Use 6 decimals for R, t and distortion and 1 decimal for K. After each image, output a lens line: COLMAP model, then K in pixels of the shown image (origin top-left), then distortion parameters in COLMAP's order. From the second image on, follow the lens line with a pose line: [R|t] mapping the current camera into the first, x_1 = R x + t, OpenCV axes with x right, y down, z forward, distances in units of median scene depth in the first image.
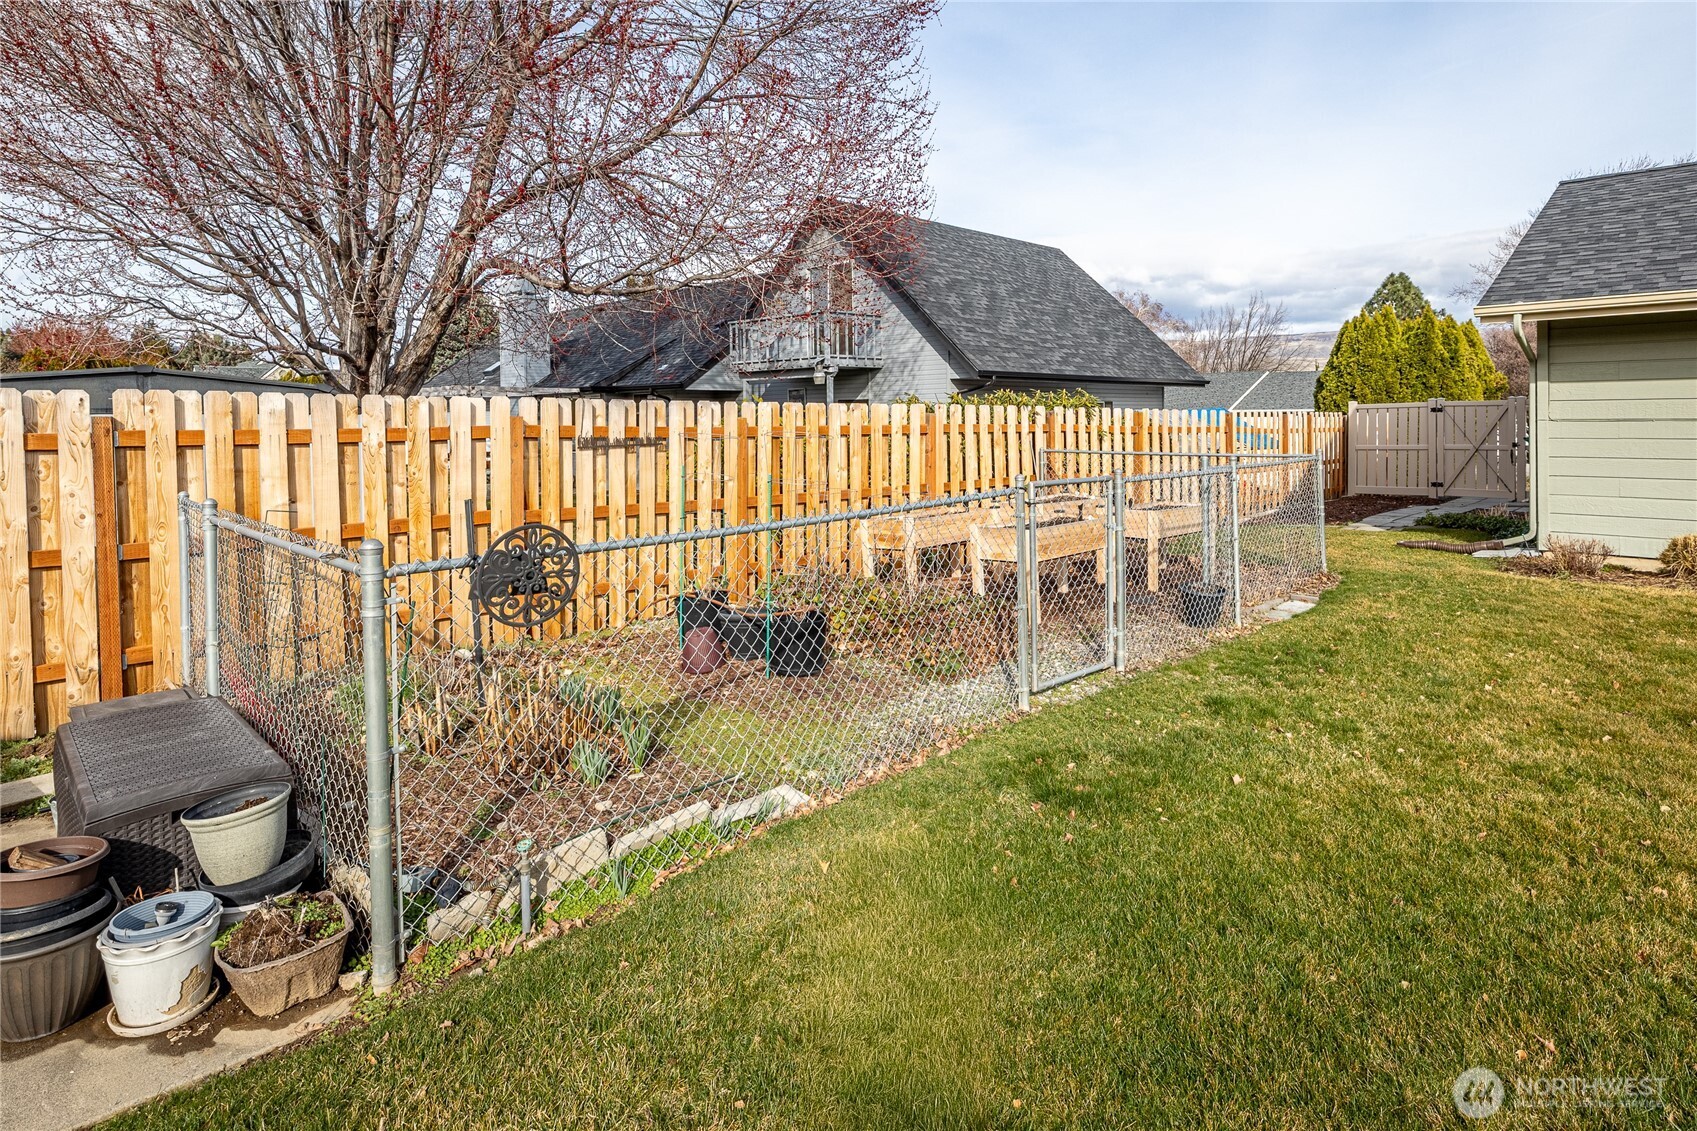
lens RADIAL K [[927.9, 0, 846.6], [0, 927.9, 421.6], [0, 0, 1]] dist [0.003107, 0.000420]
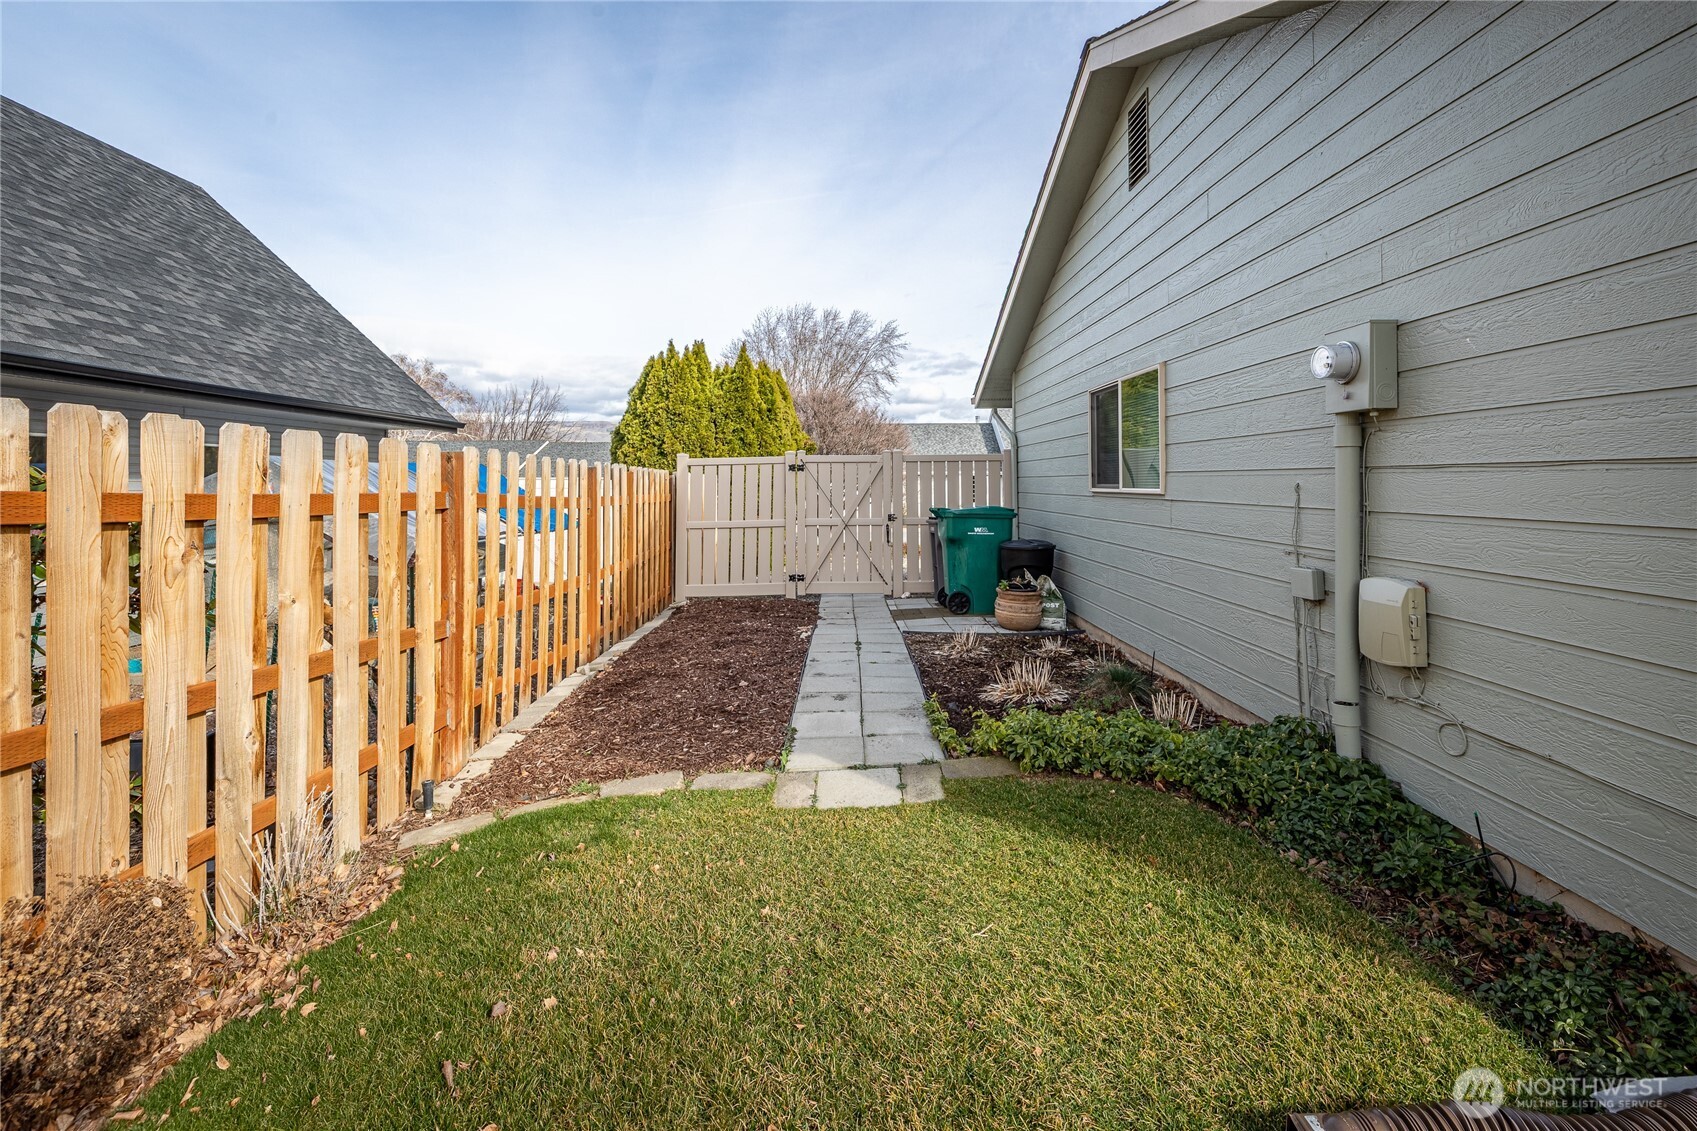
lens RADIAL K [[778.6, 0, 852.9], [0, 778.6, 473.0], [0, 0, 1]] dist [0.001236, 0.000011]
pose [[0.695904, 0.014936, 0.717980, 0.255176], [0.000537, 0.999773, -0.021318, 0.003232], [-0.718135, 0.015221, 0.695737, 0.574945]]
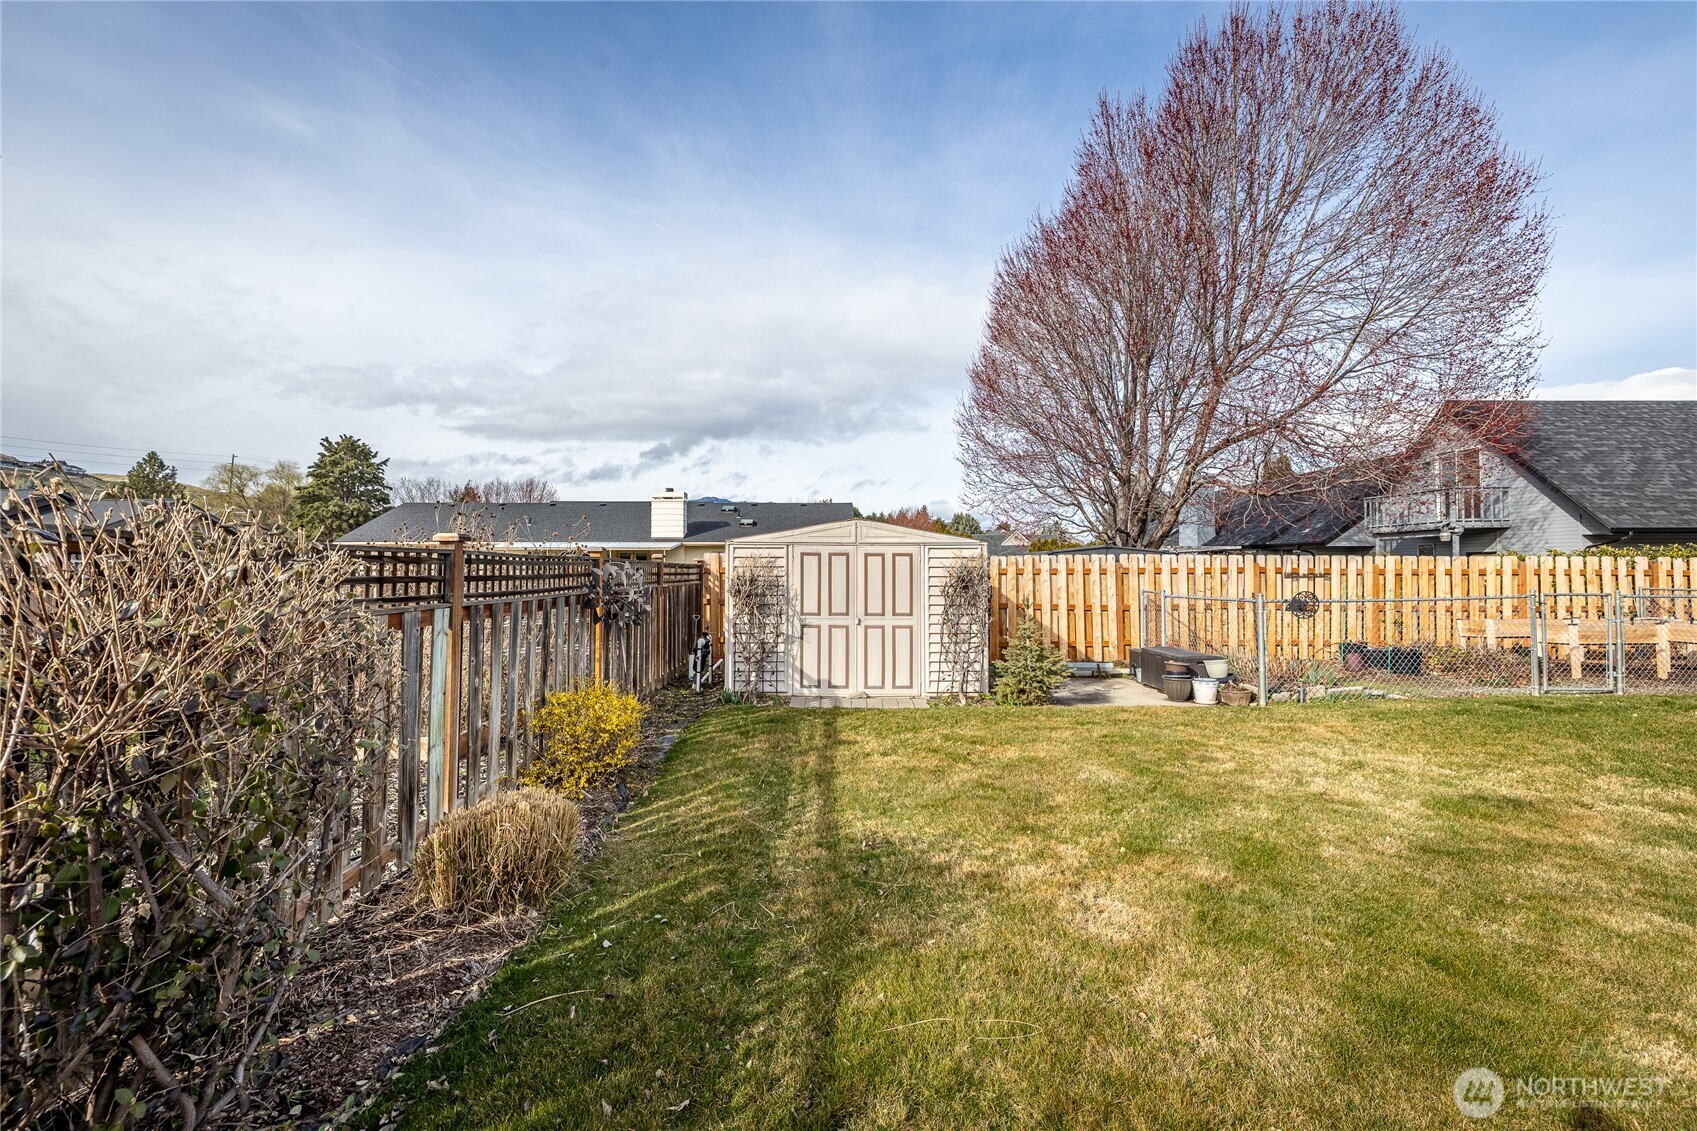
lens RADIAL K [[717.2, 0, 838.2], [0, 717.2, 563.1], [0, 0, 1]] dist [0.002039, -0.000223]
pose [[0.728933, -0.000458, -0.684584, 0.042090], [-0.006027, 0.999957, -0.007086, 0.004849], [0.684558, 0.009291, 0.728899, -0.377088]]
